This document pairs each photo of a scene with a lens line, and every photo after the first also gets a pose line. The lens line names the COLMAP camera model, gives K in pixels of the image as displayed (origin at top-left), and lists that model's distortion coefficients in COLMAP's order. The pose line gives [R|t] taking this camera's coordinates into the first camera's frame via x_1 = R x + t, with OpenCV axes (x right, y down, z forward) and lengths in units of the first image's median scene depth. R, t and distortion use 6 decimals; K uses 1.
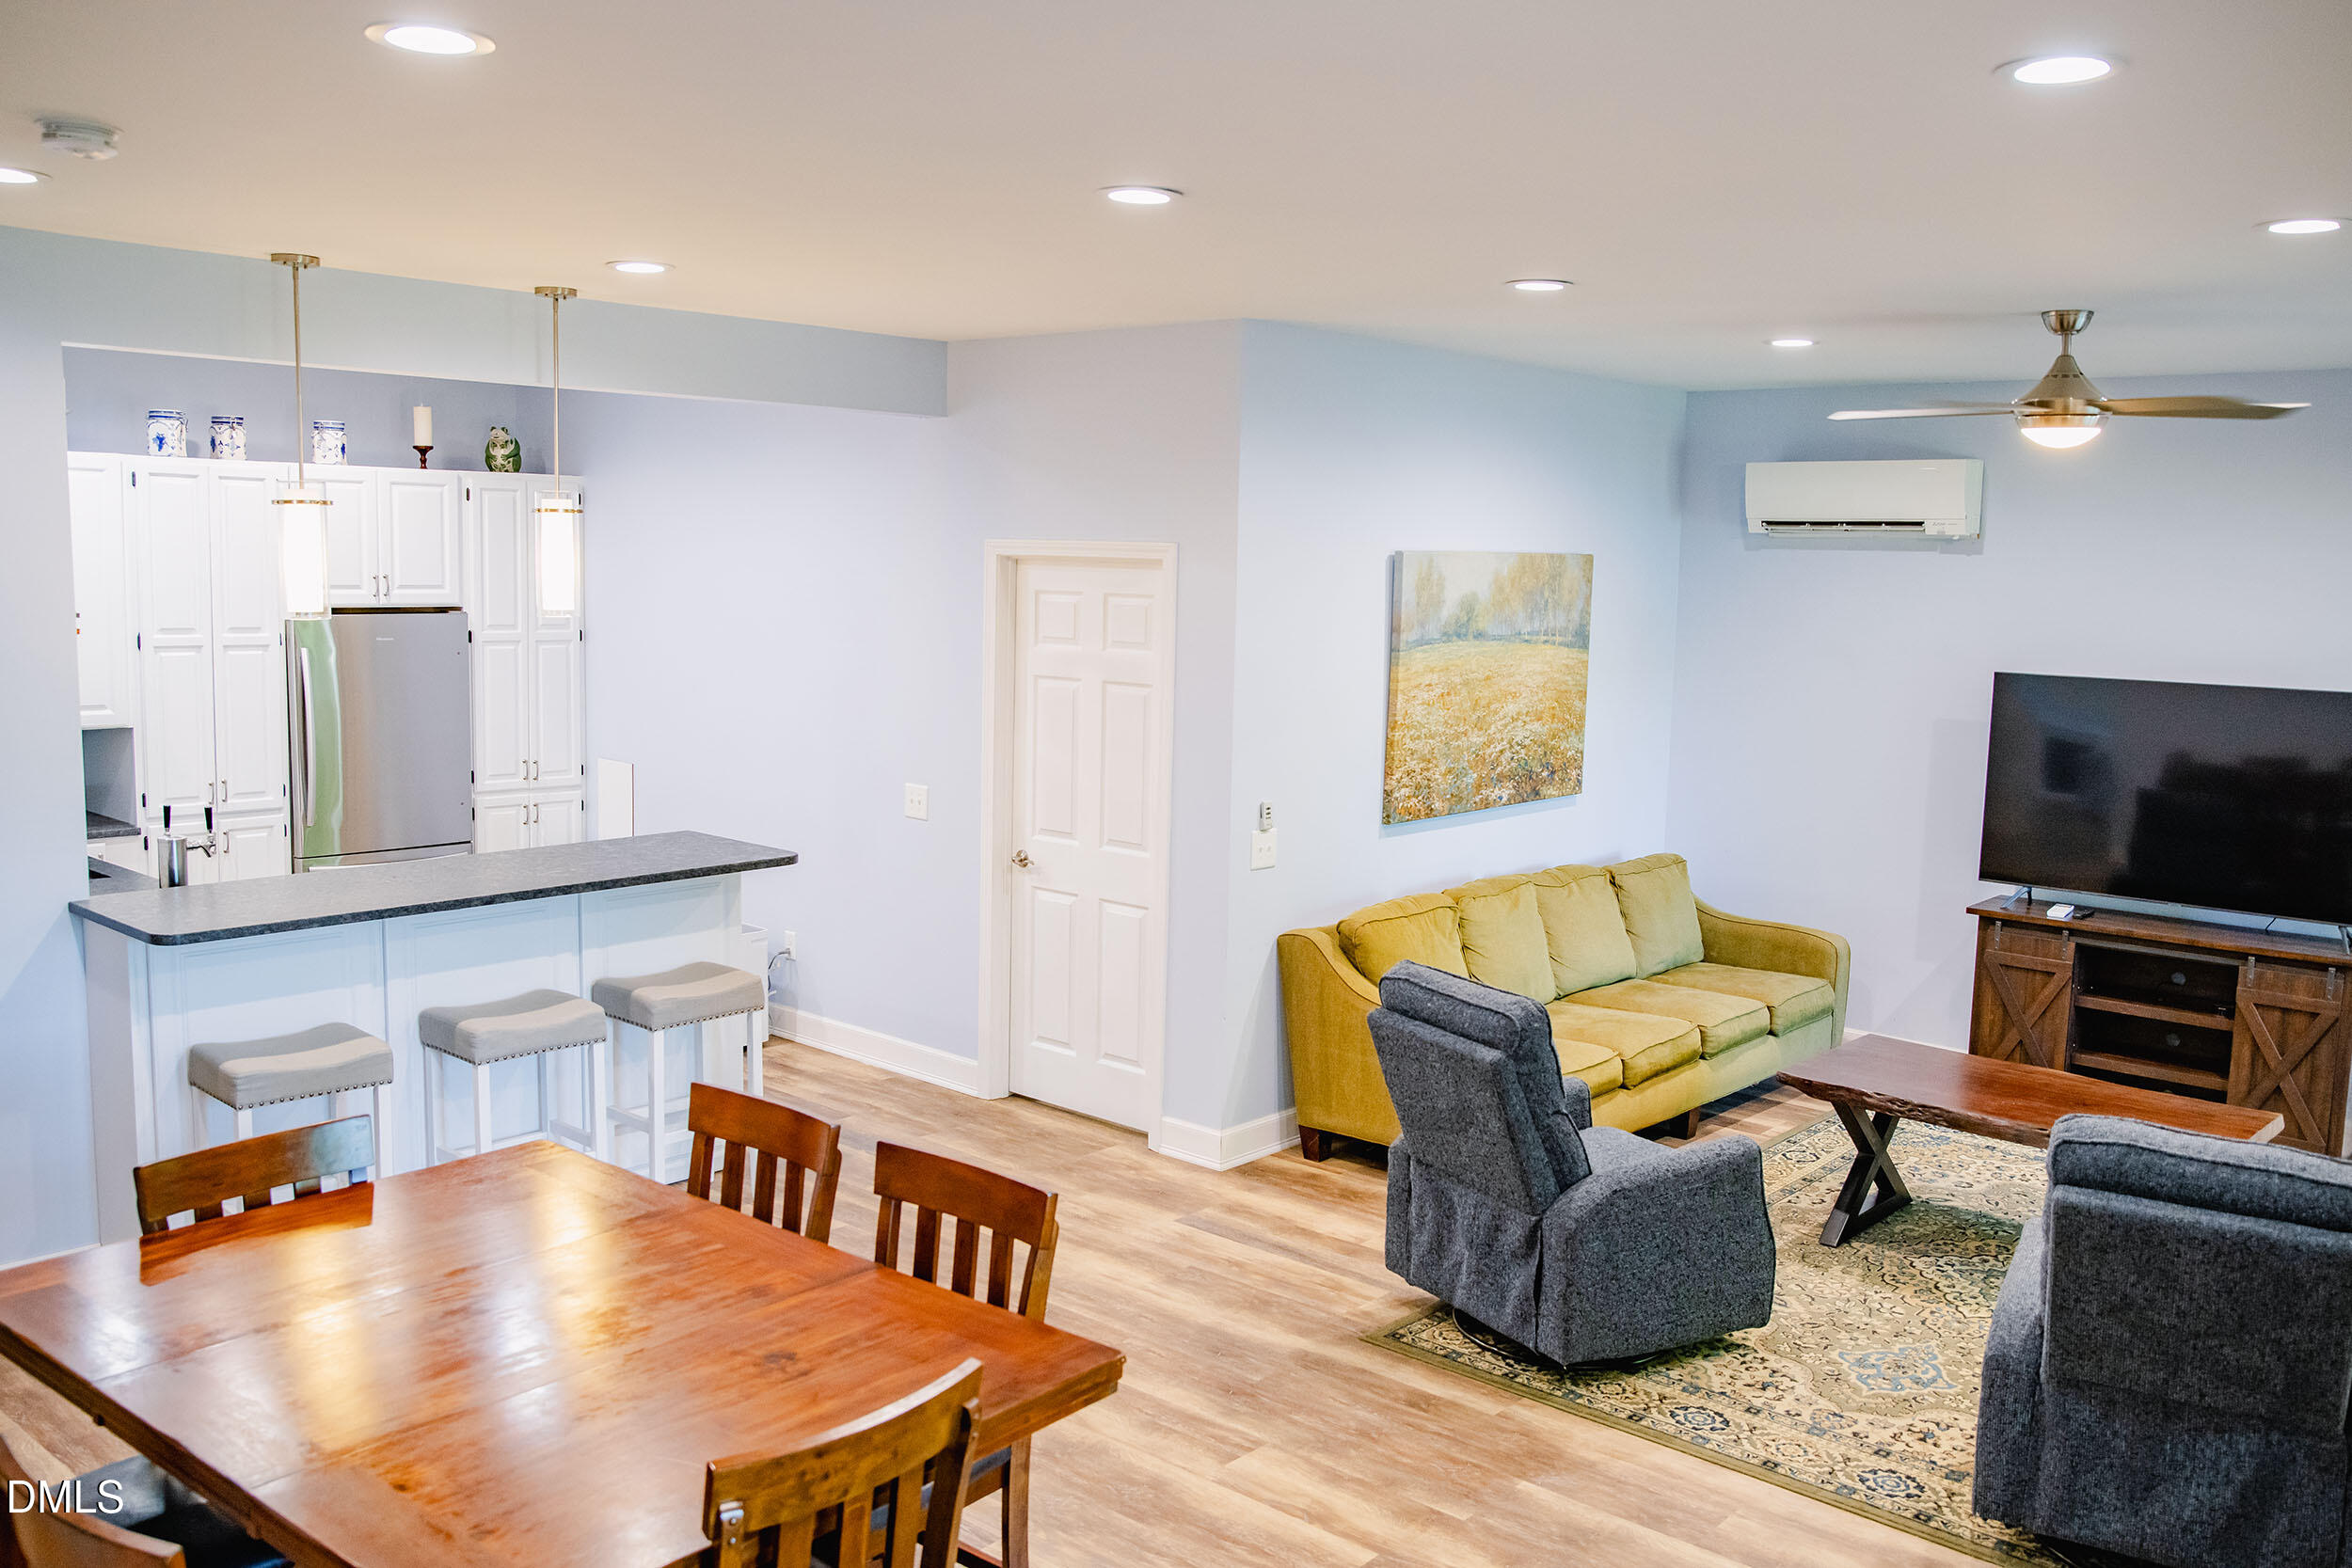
lens RADIAL K [[1914.5, 0, 1116.4], [0, 1914.5, 722.5], [0, 0, 1]] dist [-0.000649, 0.000136]
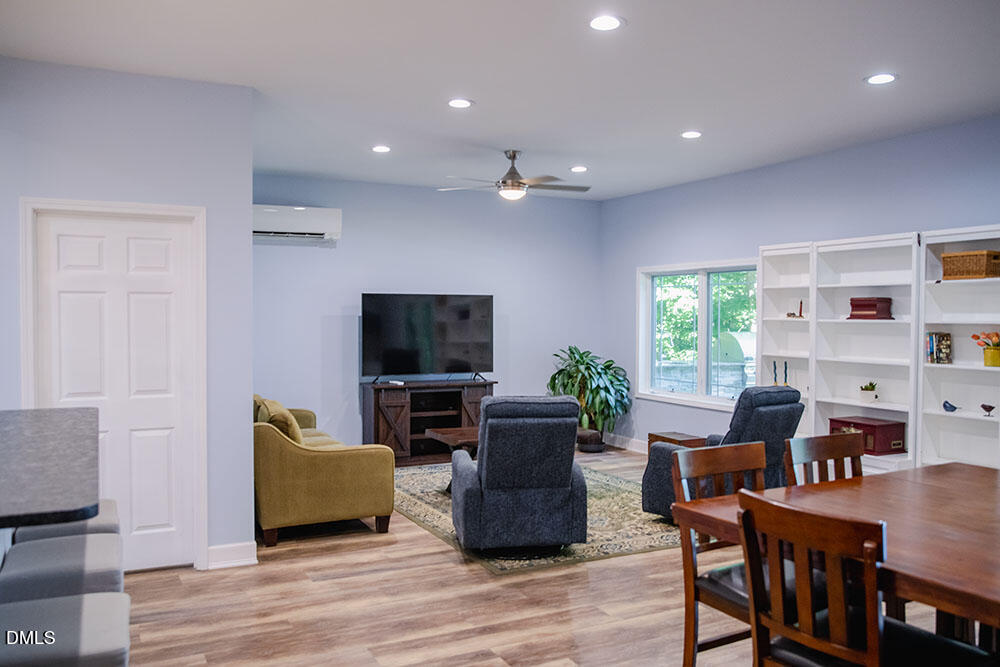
lens RADIAL K [[835.3, 0, 470.3], [0, 835.3, 335.4], [0, 0, 1]] dist [-0.069277, 0.105916]
pose [[0.375563, -0.041285, 0.925877, -0.589931], [0.083849, 0.996424, 0.010419, 0.033830], [-0.922996, 0.073721, 0.377681, 0.528174]]
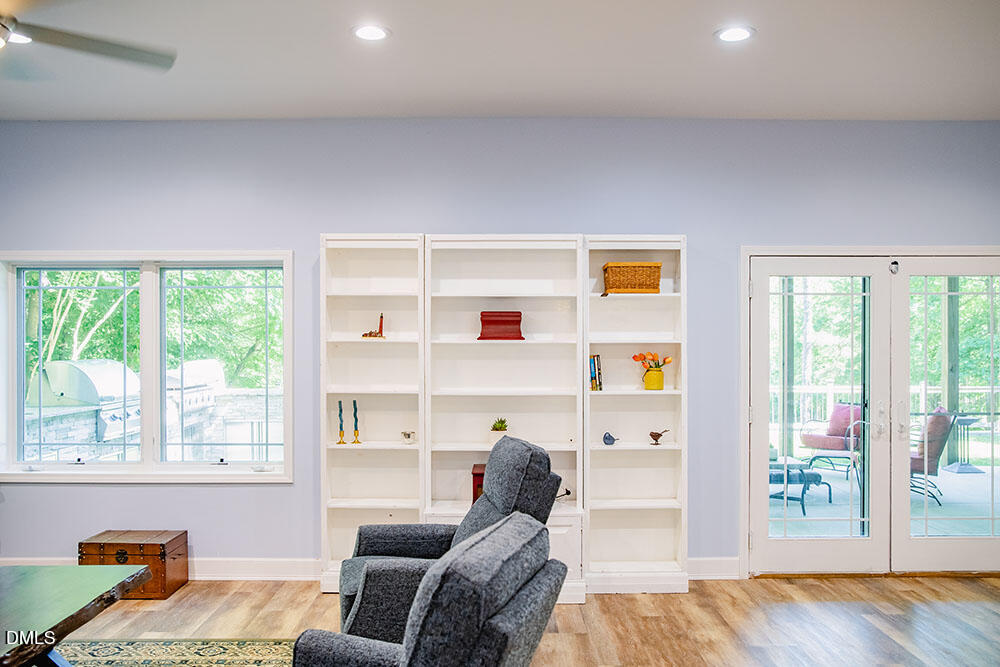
lens RADIAL K [[885.0, 0, 500.0], [0, 885.0, 333.5], [0, 0, 1]] dist [-0.067739, 0.000179]
pose [[-0.687822, -0.017214, 0.725675, -0.119502], [0.049870, 0.996236, 0.070901, 0.002265], [-0.724164, 0.084957, -0.684375, 1.005434]]
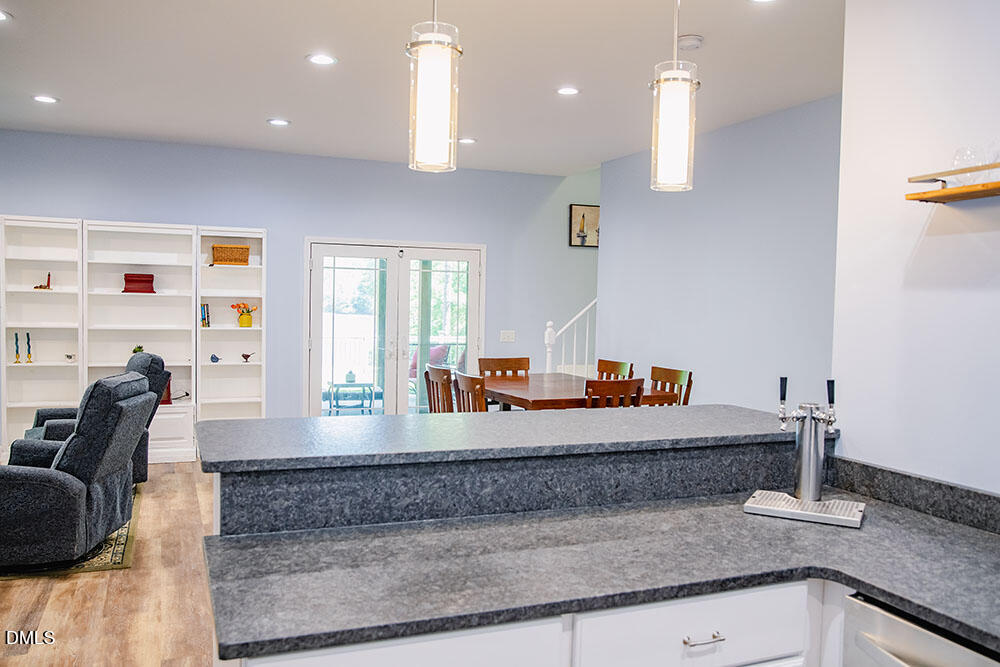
lens RADIAL K [[862.0, 0, 516.9], [0, 862.0, 334.7], [0, 0, 1]] dist [-0.072661, 0.133720]
pose [[-0.911875, -0.058499, 0.406279, -0.478463], [-0.004790, 0.991241, 0.131977, -0.034054], [-0.410441, 0.118400, -0.904168, 1.299812]]
